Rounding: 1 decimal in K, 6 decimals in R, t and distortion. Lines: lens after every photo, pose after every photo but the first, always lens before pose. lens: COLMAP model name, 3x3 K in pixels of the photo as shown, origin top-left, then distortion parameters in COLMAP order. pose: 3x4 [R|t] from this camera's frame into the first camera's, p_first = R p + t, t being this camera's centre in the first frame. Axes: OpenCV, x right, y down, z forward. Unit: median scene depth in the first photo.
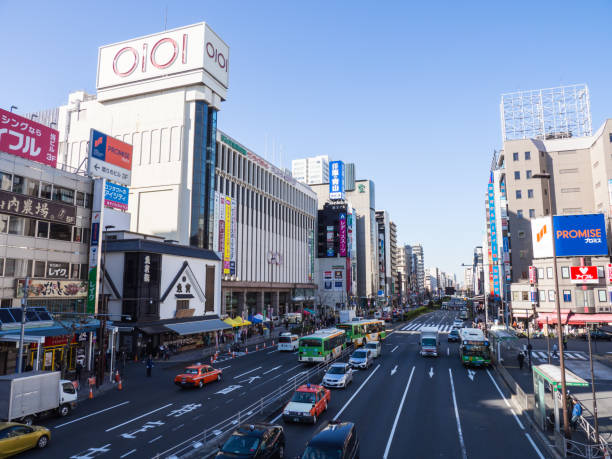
lens RADIAL K [[452.5, 0, 312.4], [0, 452.5, 231.4], [0, 0, 1]] dist [-0.036045, -0.001927]
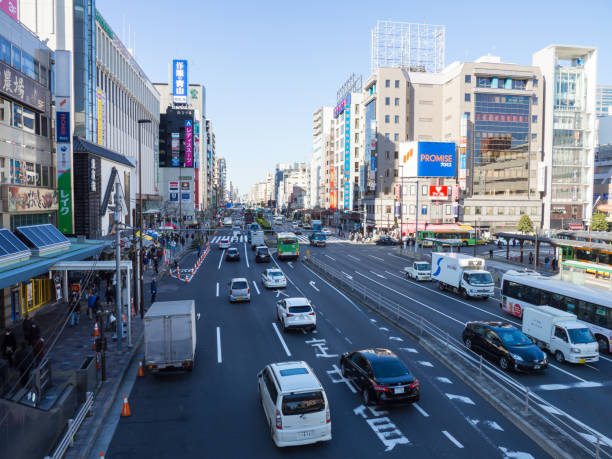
lens RADIAL K [[452.5, 0, 311.0], [0, 452.5, 232.9], [0, 0, 1]] dist [-0.036045, -0.001927]
pose [[0.883980, -0.022152, 0.466999, -0.236983], [-0.069493, 0.981555, 0.178103, 0.009194], [-0.462331, -0.189893, 0.866136, 0.066096]]
